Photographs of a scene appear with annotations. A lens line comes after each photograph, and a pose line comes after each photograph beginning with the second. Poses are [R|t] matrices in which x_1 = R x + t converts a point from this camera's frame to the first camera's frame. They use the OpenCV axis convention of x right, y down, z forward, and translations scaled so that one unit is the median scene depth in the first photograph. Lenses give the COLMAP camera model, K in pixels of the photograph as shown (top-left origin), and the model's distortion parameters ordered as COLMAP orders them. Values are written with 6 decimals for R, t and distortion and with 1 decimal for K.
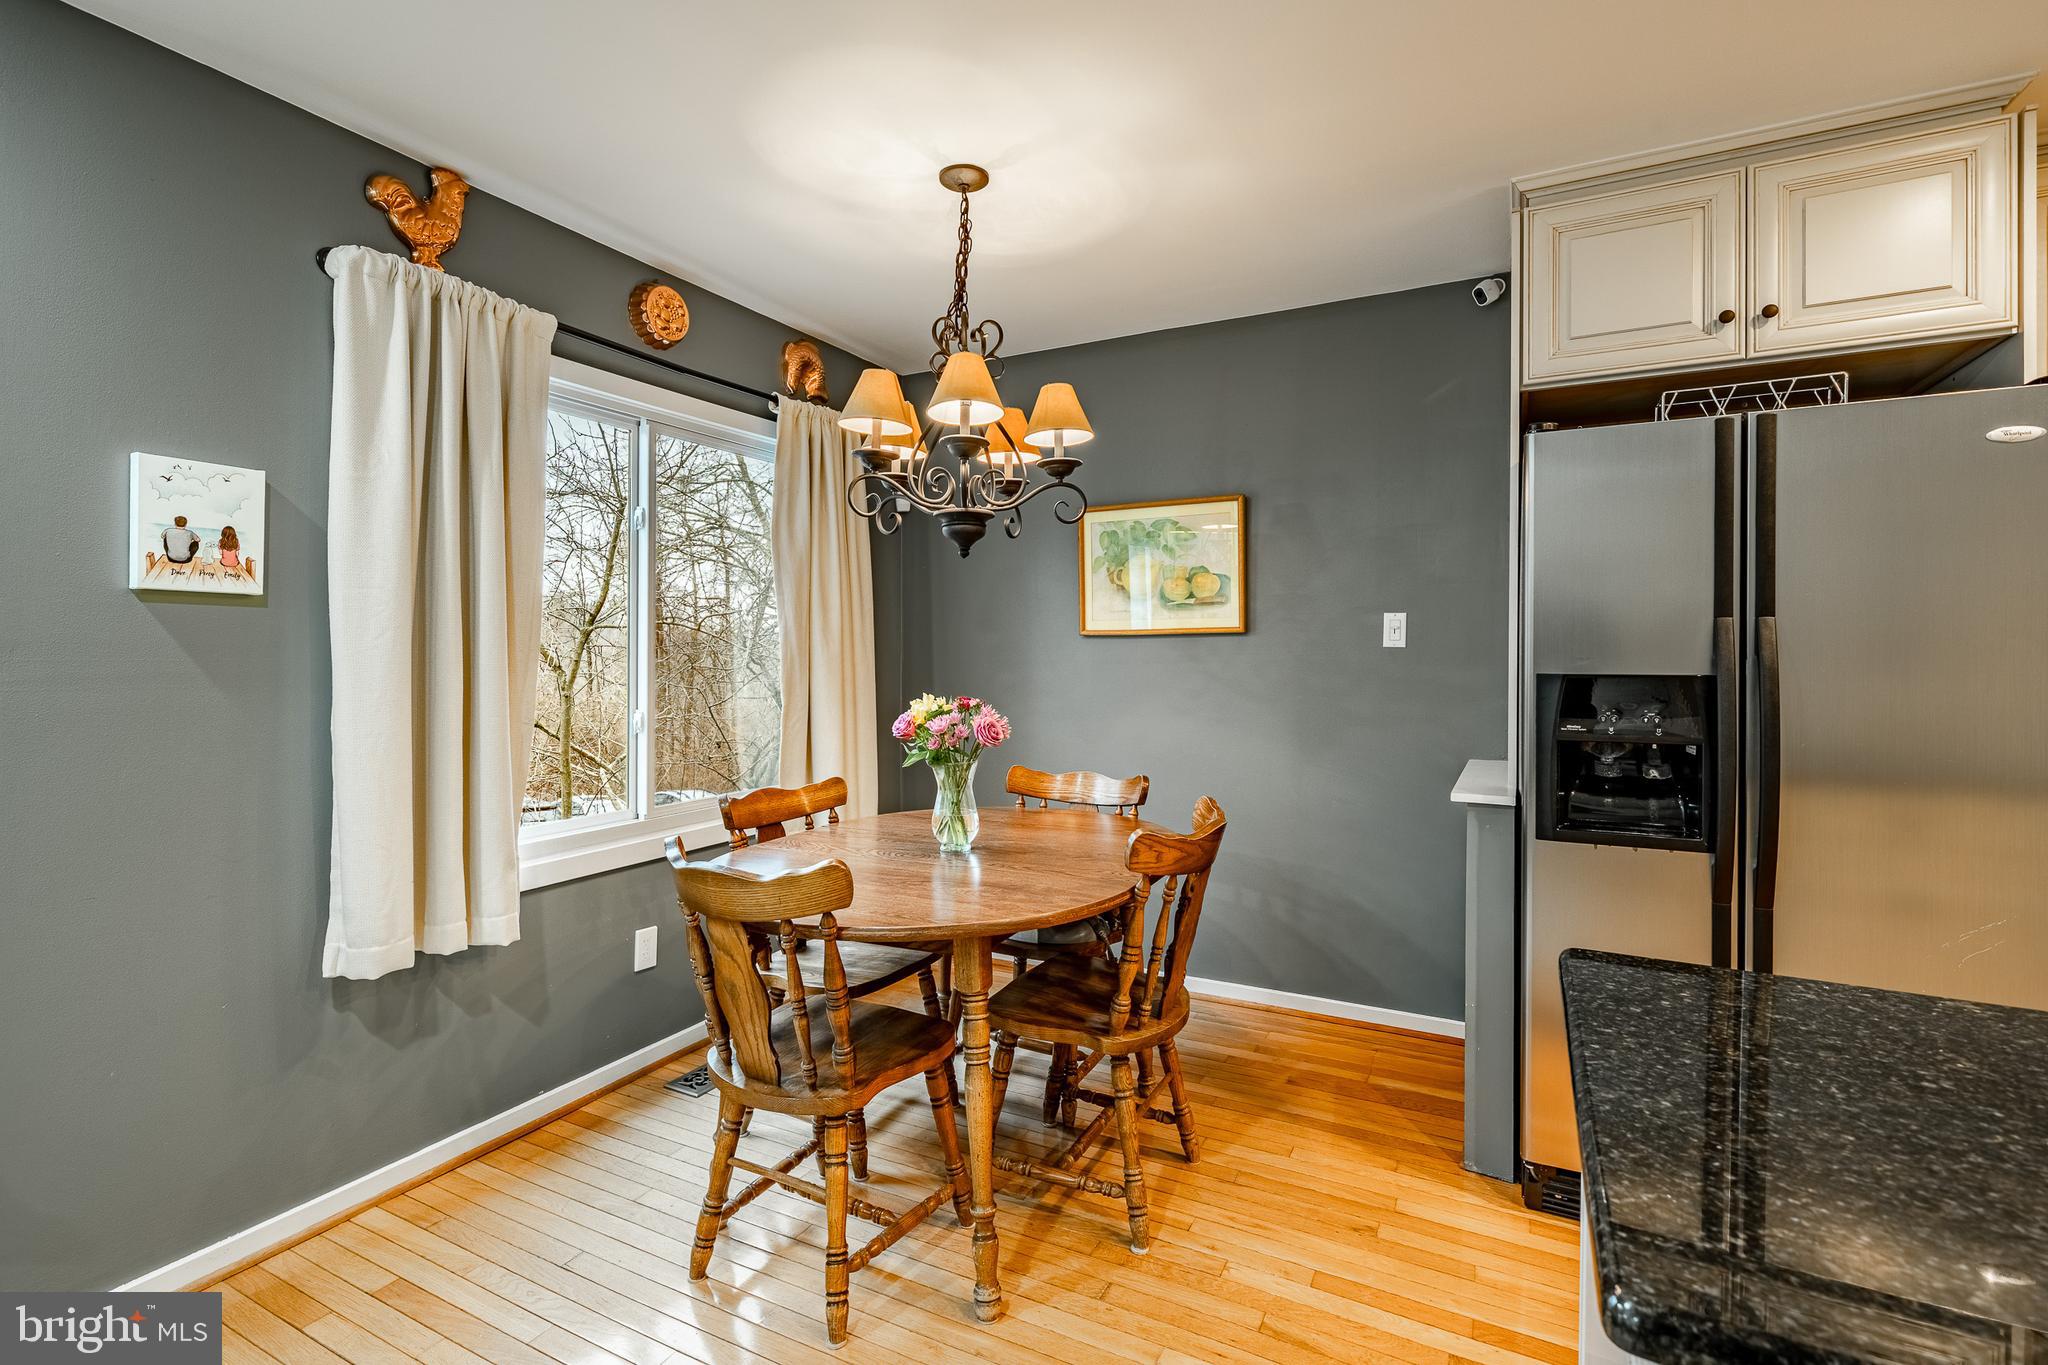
lens RADIAL K [[932.4, 0, 1021.2], [0, 932.4, 649.7], [0, 0, 1]] dist [-0.001385, 0.001238]
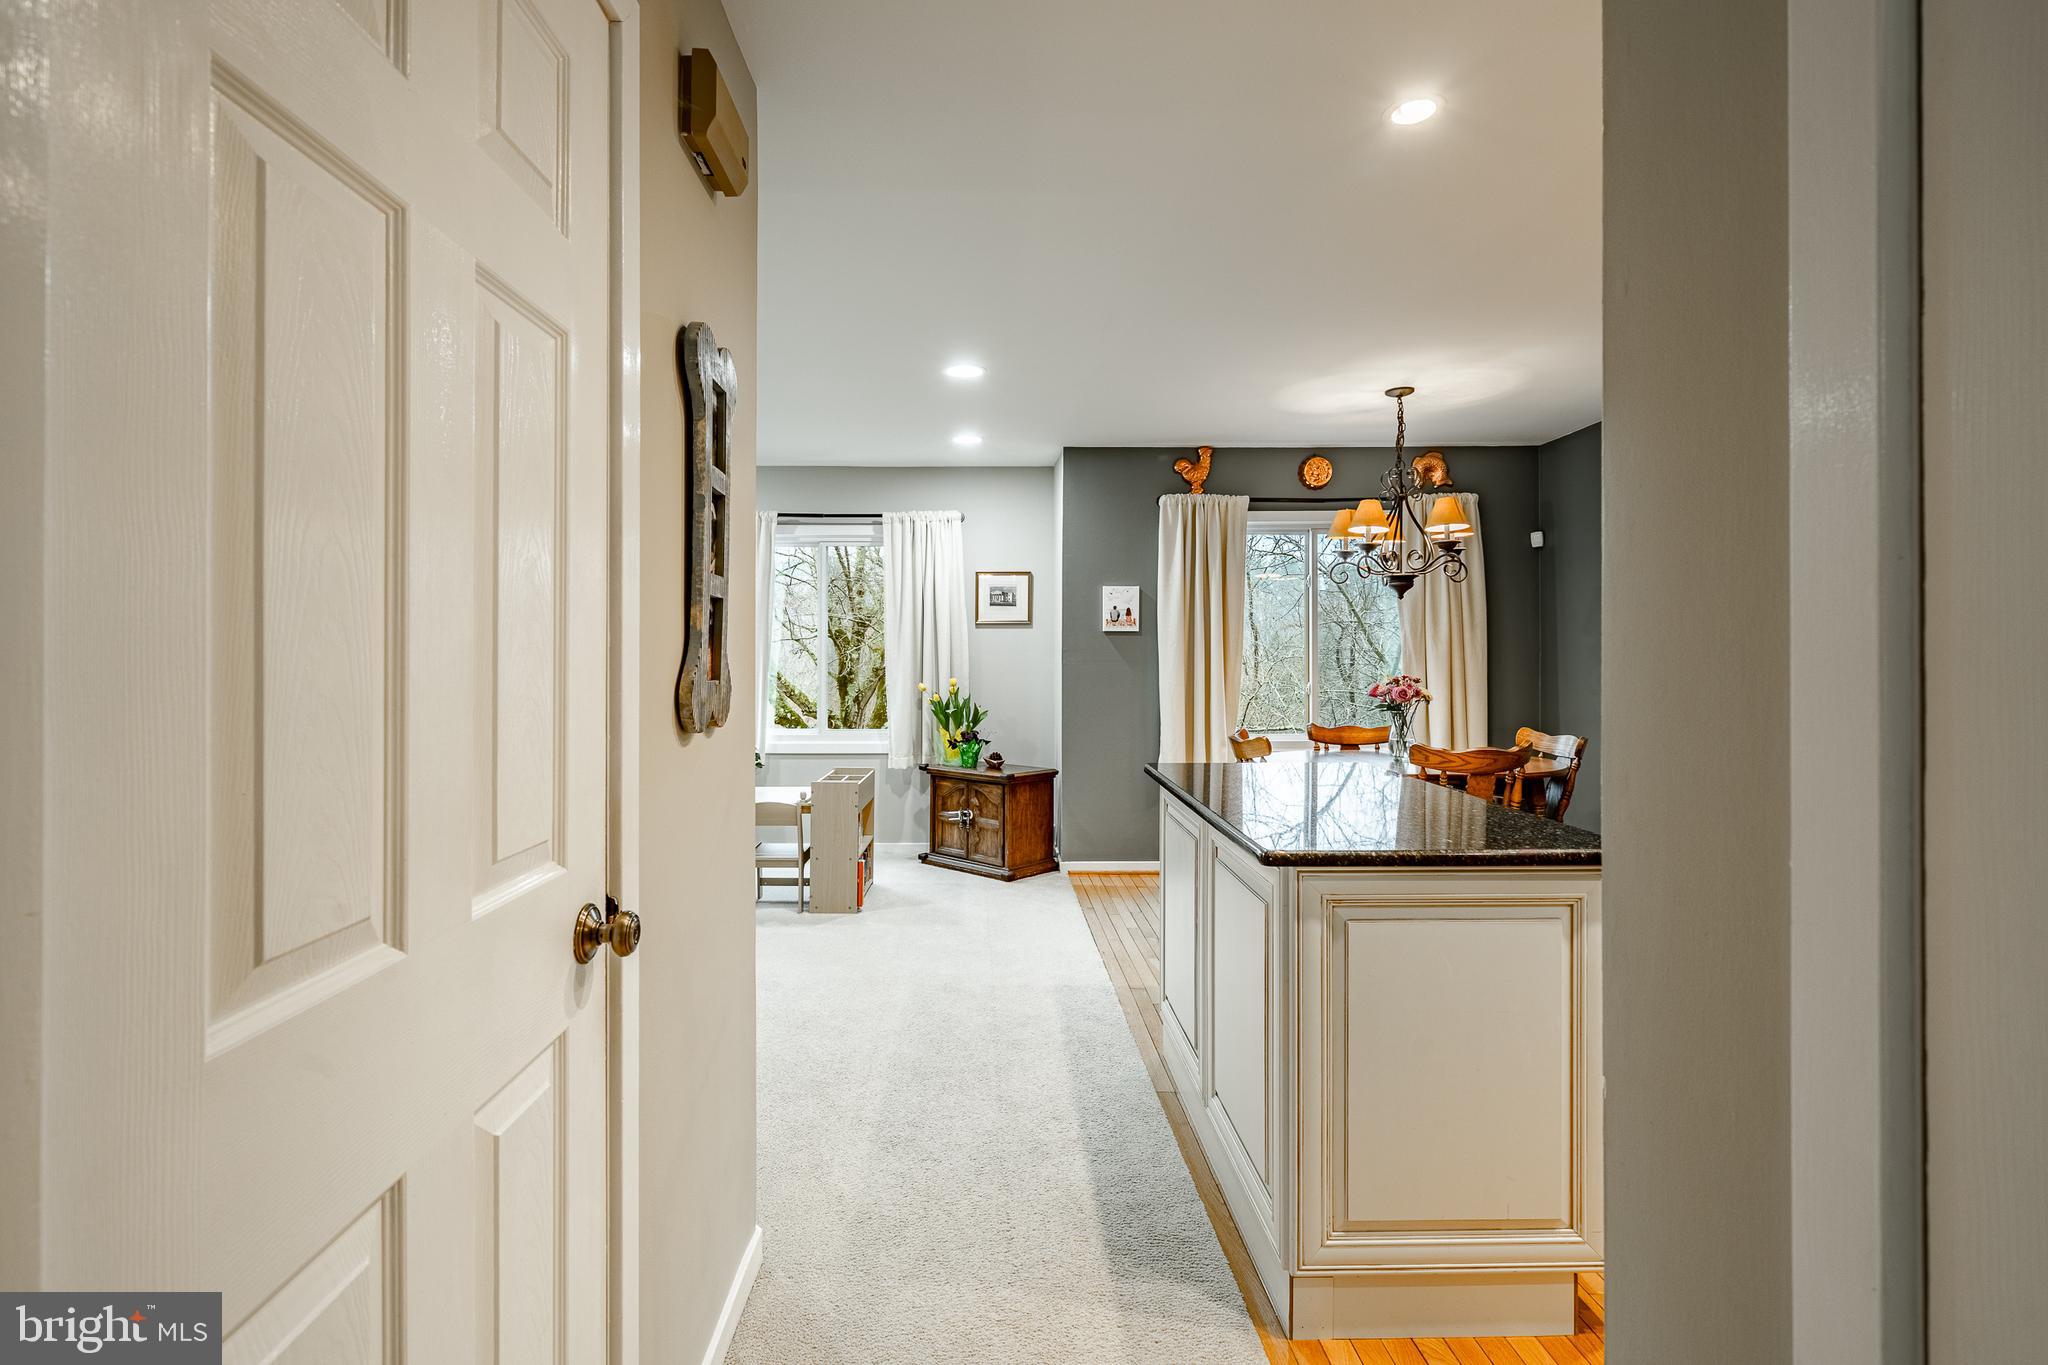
lens RADIAL K [[932.4, 0, 1015.7], [0, 932.4, 663.8], [0, 0, 1]] dist [-0.001385, 0.001238]
pose [[0.489726, 0.008207, -0.871838, 1.228421], [0.005217, 0.999910, 0.012343, 0.000841], [0.871861, -0.010593, 0.489639, -0.579938]]
